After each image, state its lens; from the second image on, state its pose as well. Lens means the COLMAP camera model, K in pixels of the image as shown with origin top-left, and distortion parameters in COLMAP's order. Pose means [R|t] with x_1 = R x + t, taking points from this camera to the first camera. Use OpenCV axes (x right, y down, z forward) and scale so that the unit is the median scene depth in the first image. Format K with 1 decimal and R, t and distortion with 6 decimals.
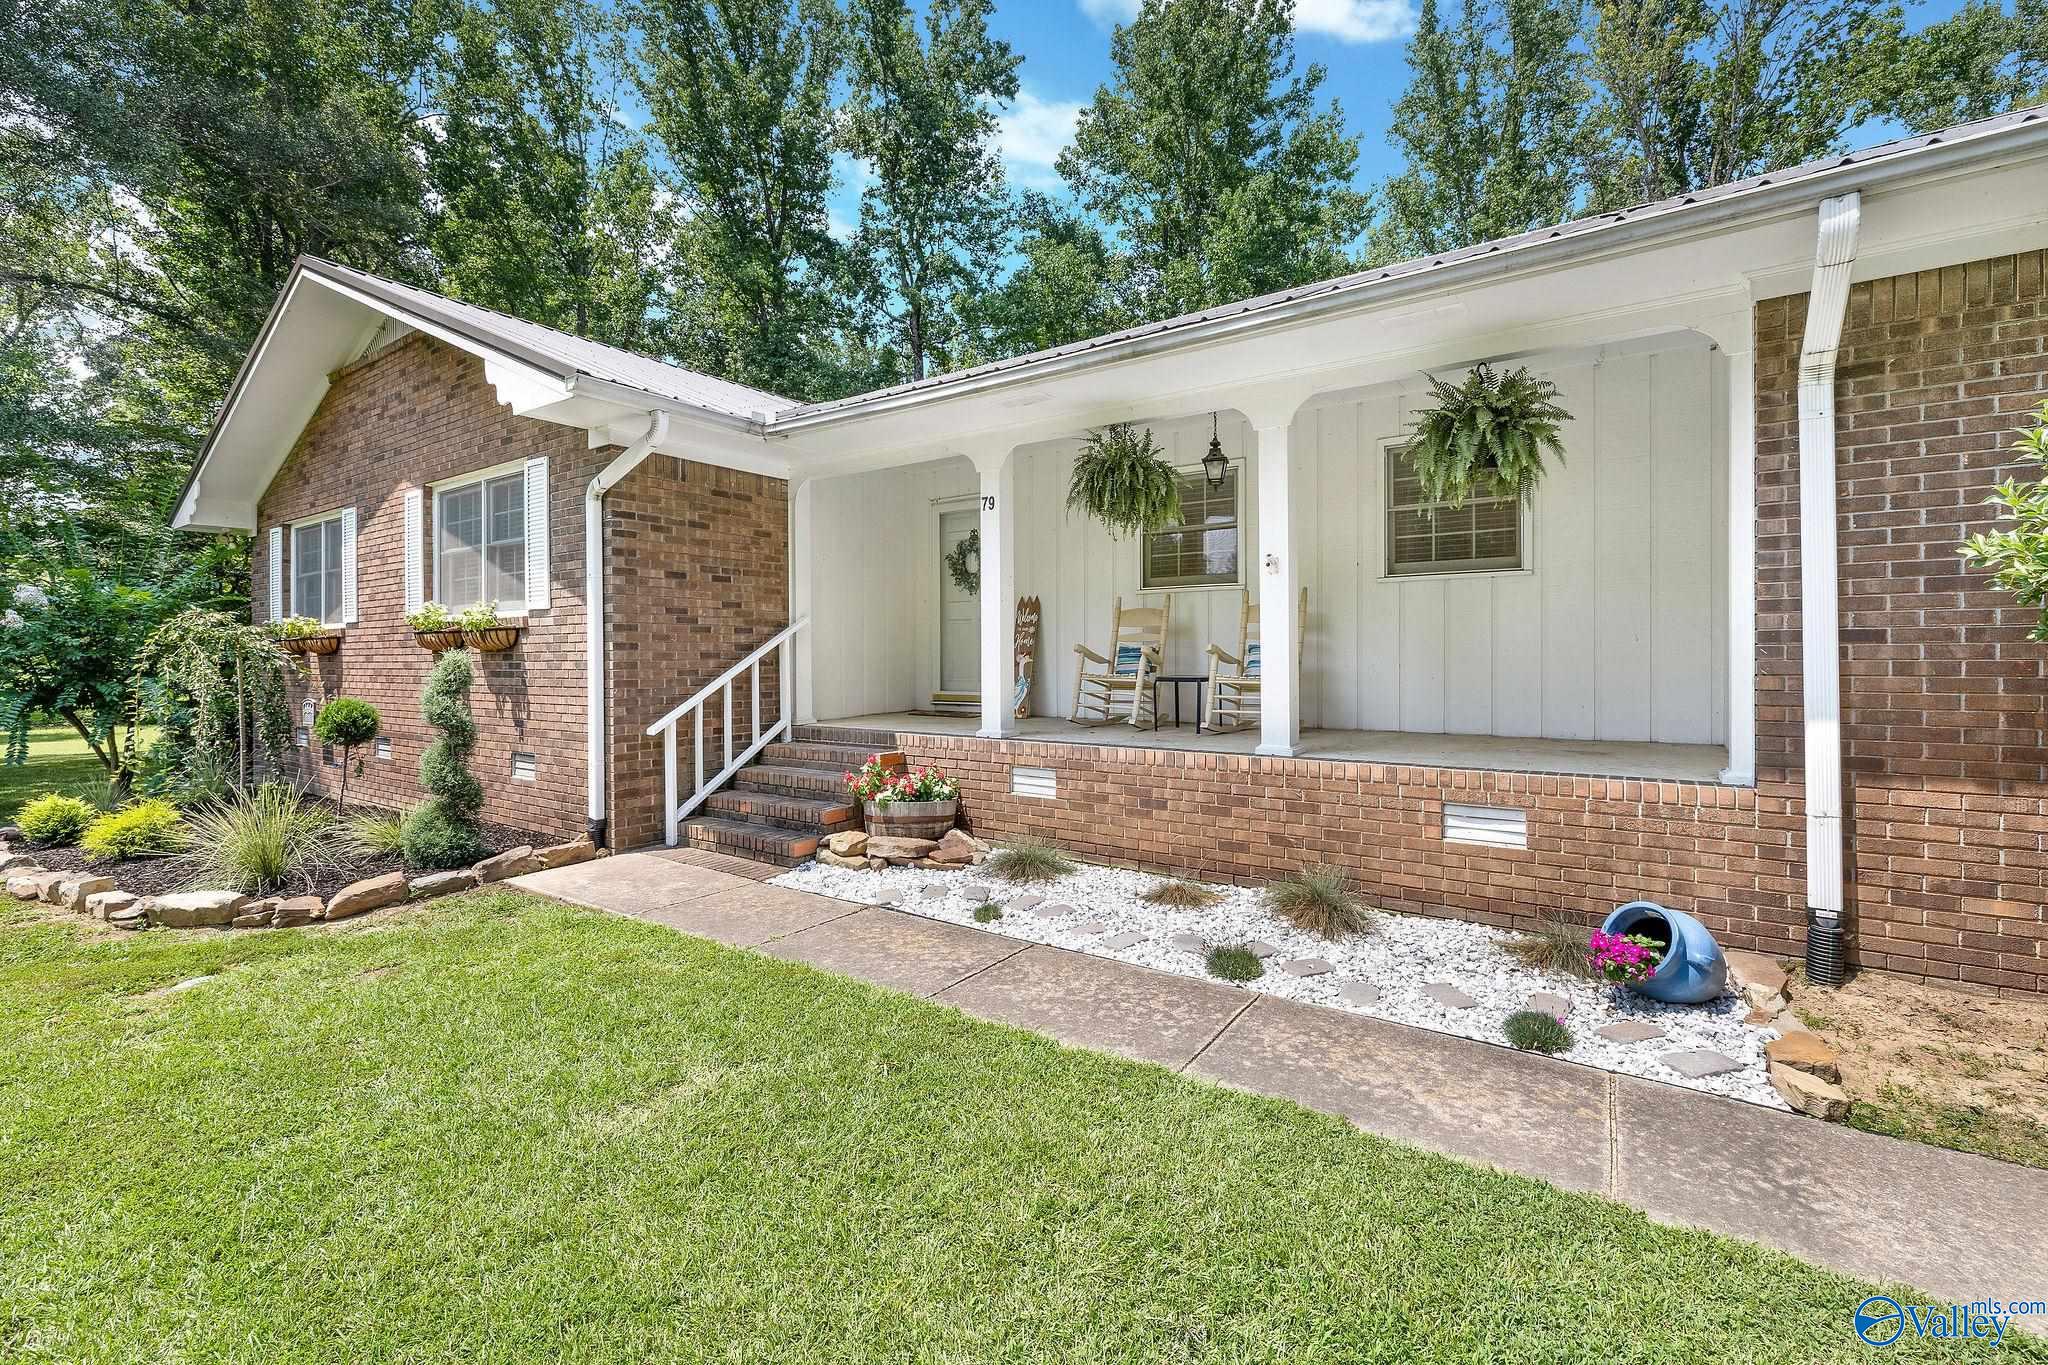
lens RADIAL K [[878.4, 0, 1015.7], [0, 878.4, 664.8], [0, 0, 1]] dist [0.004020, -0.000157]
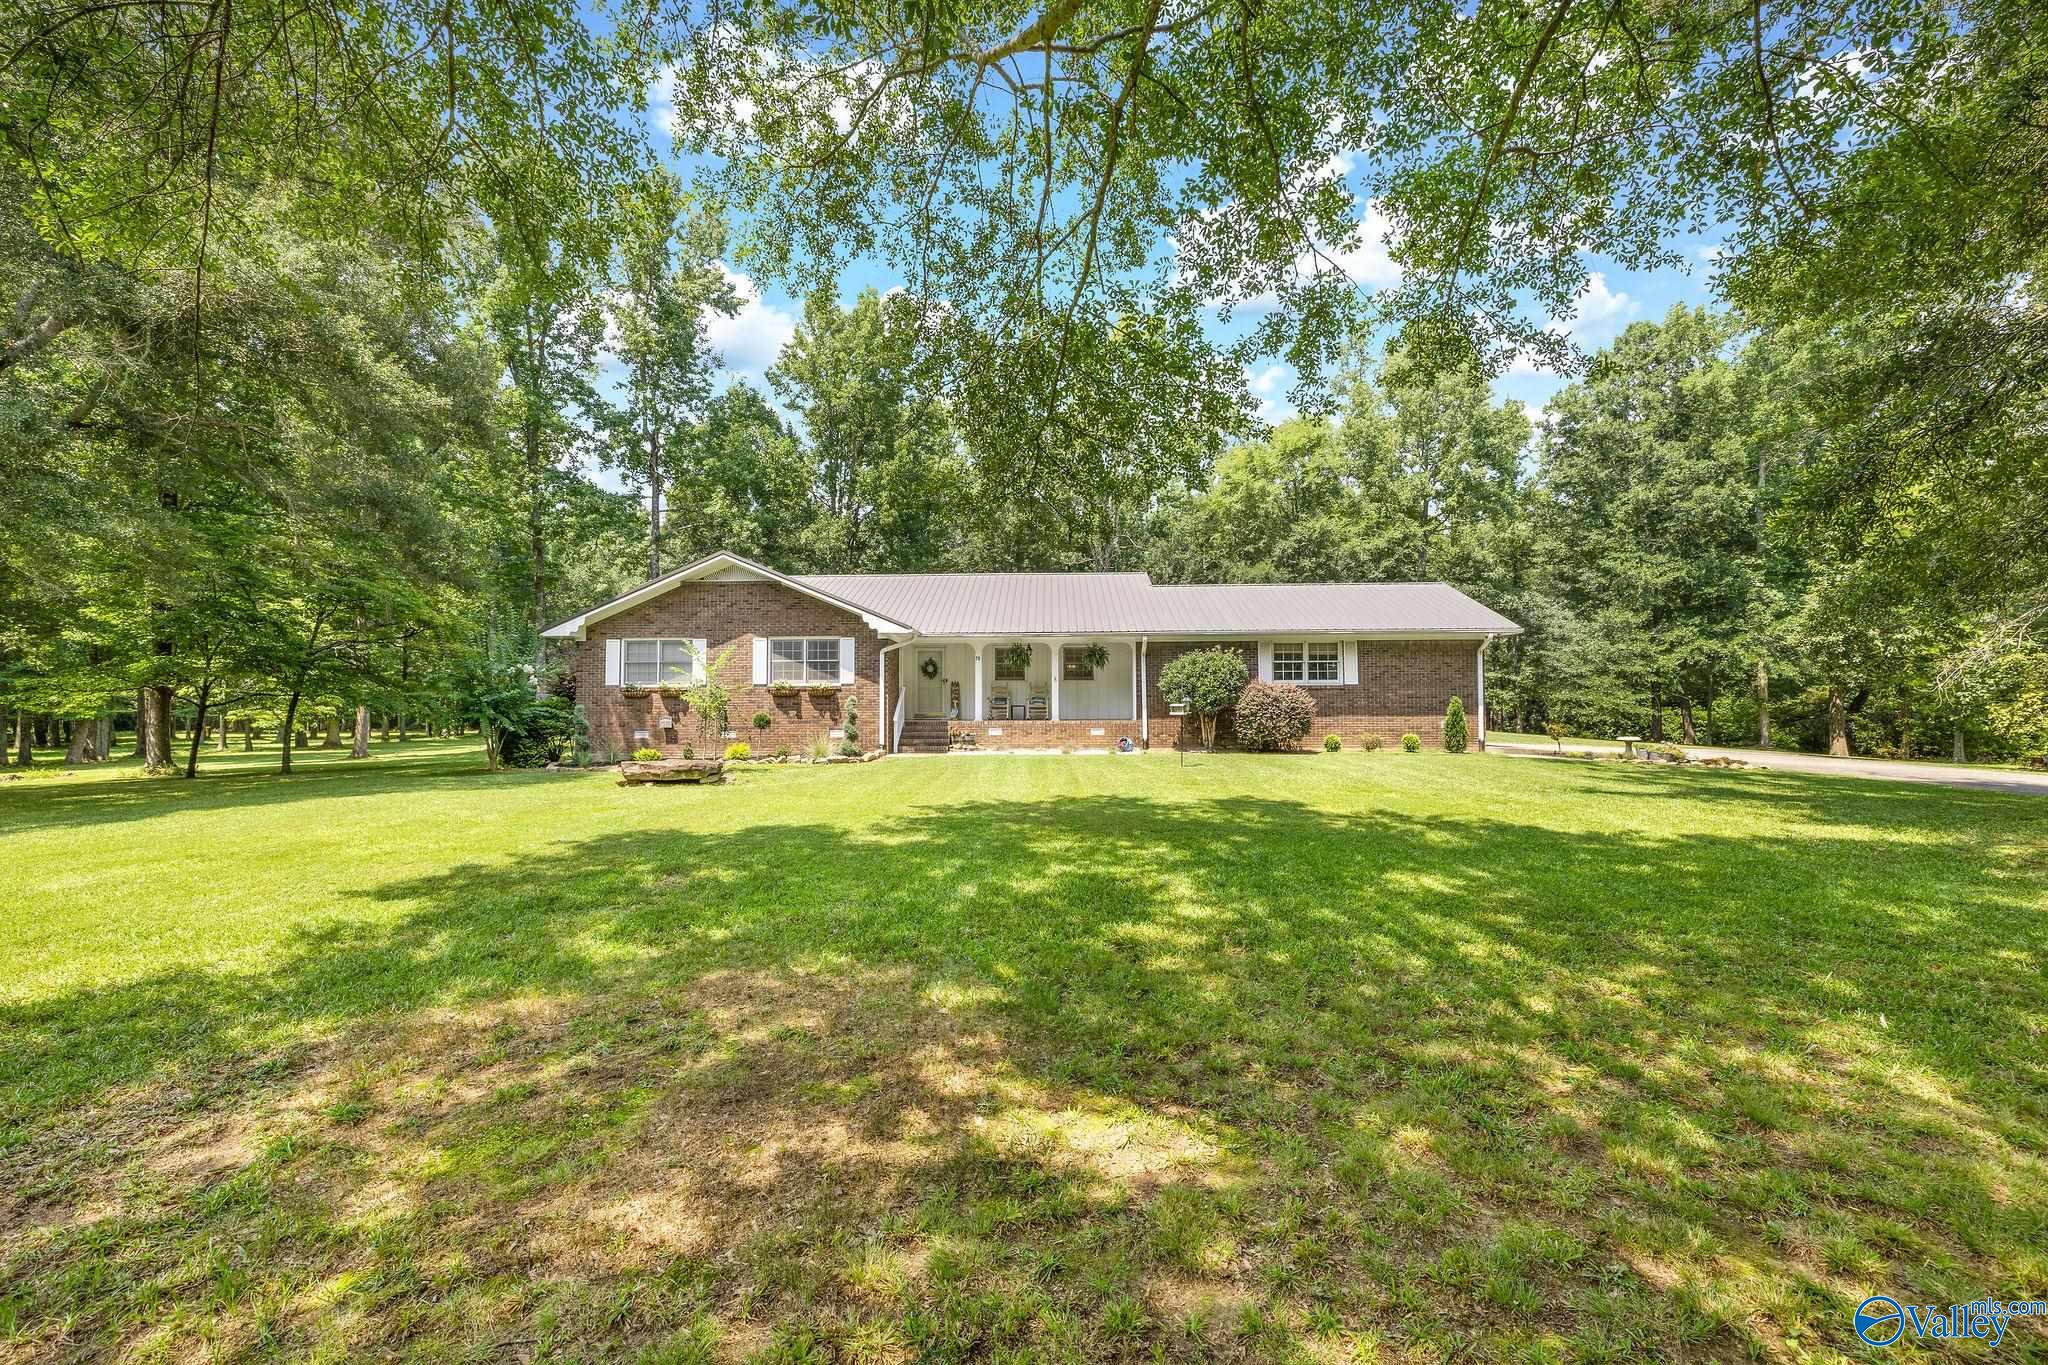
lens RADIAL K [[878.4, 0, 1025.6], [0, 878.4, 683.2], [0, 0, 1]] dist [0.004020, -0.000157]
pose [[0.835063, 0.019385, 0.549812, -2.325079], [0.005072, 0.999065, -0.042927, 0.100710], [-0.550131, 0.038636, 0.834184, -2.701047]]
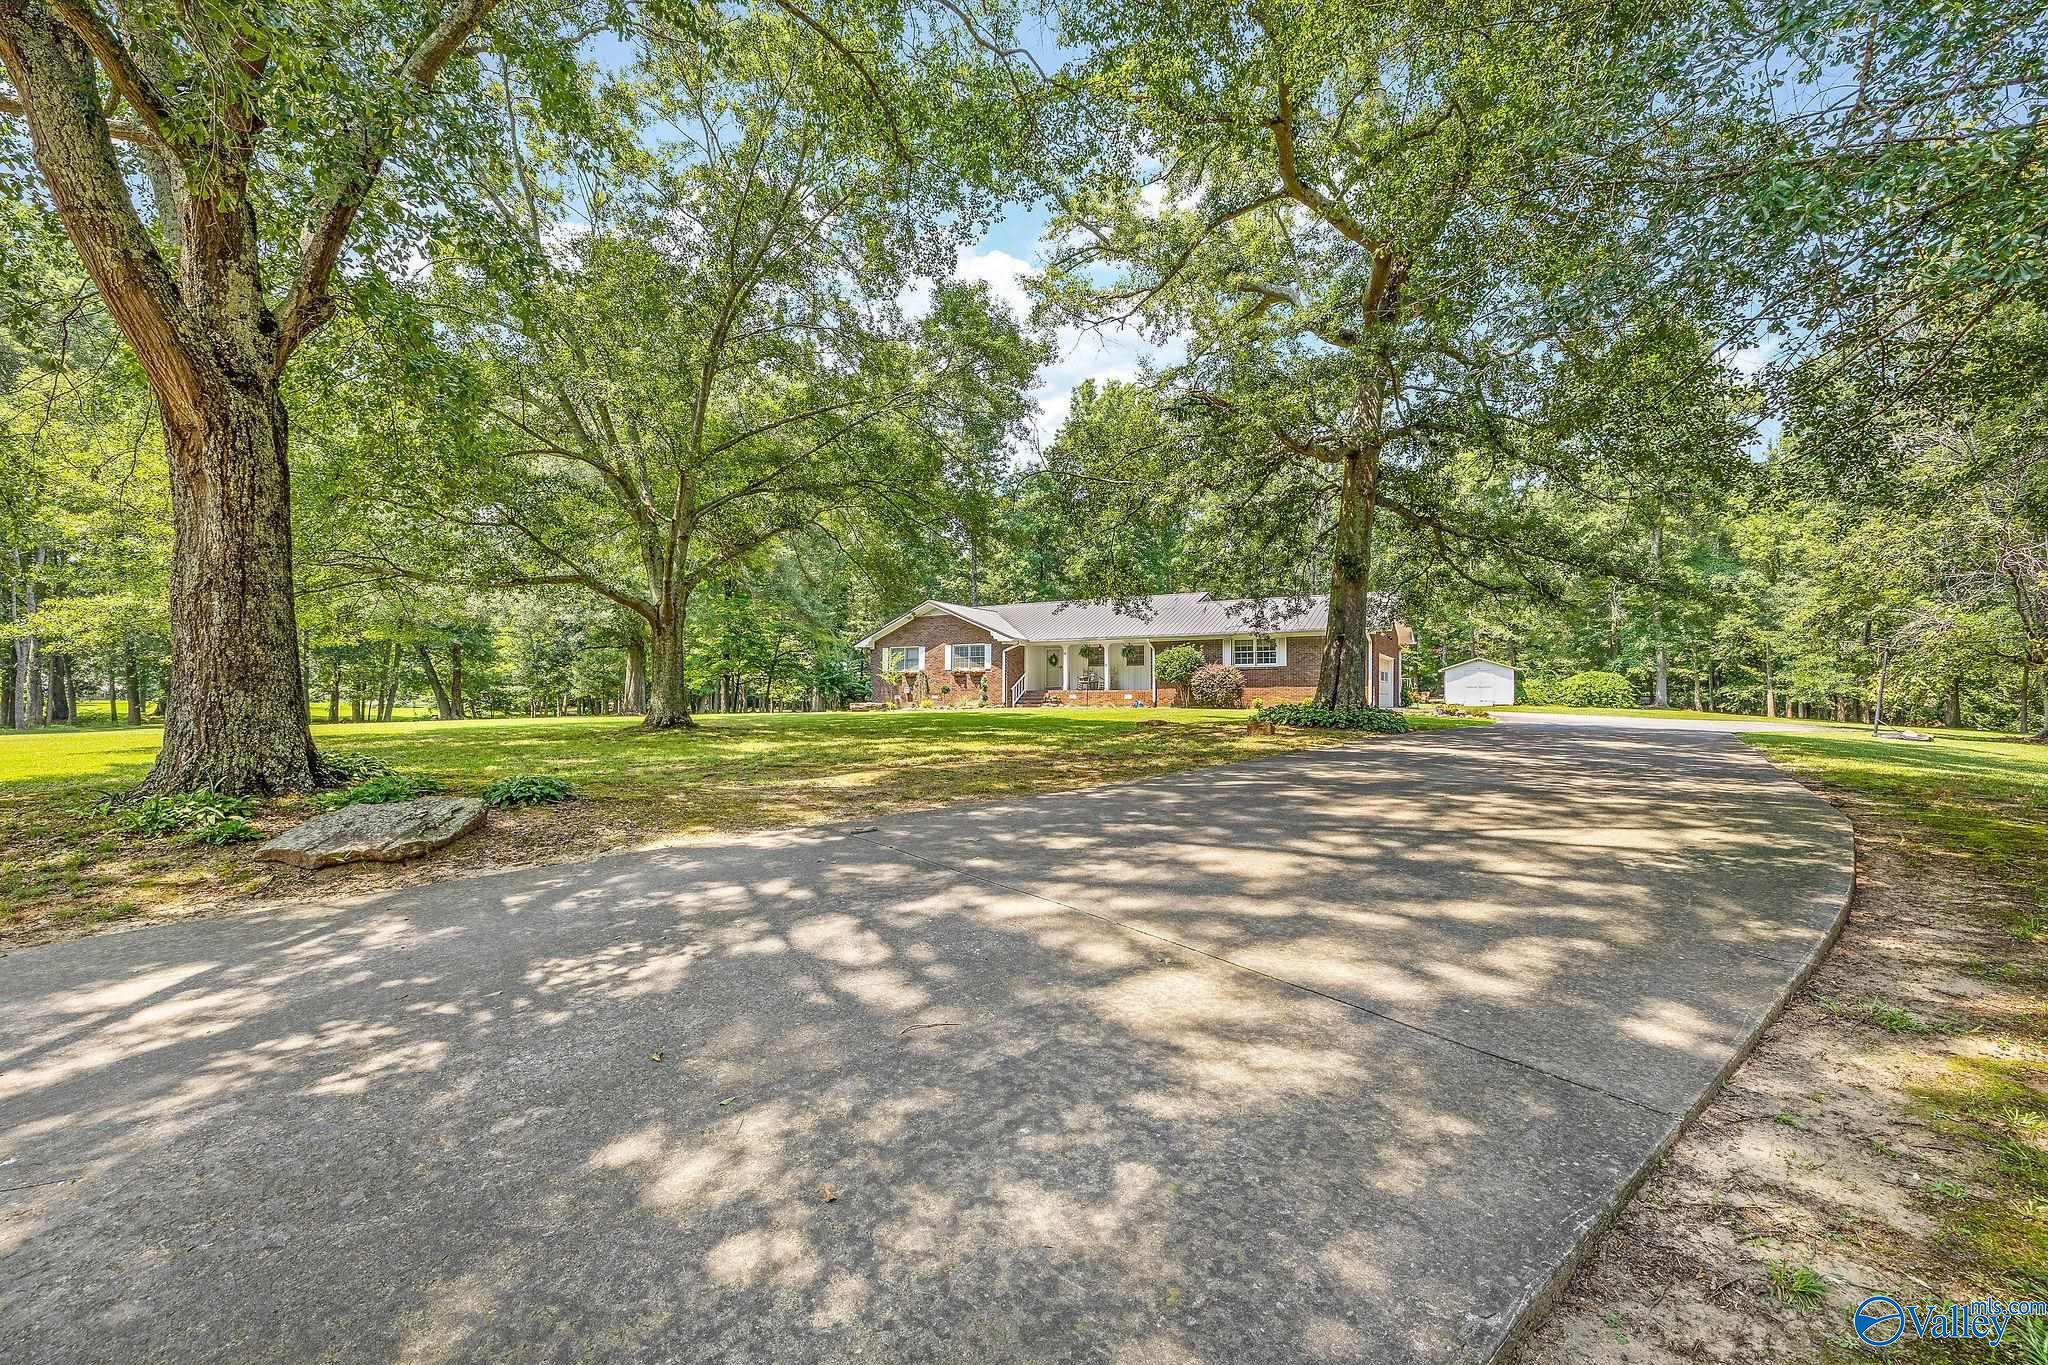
lens RADIAL K [[878.4, 0, 1022.6], [0, 878.4, 688.8], [0, 0, 1]] dist [0.004020, -0.000157]
pose [[0.997203, 0.004010, 0.074627, -0.982407], [-0.002805, 0.999864, -0.016239, 0.213574], [-0.074682, 0.015984, 0.997079, -6.453591]]
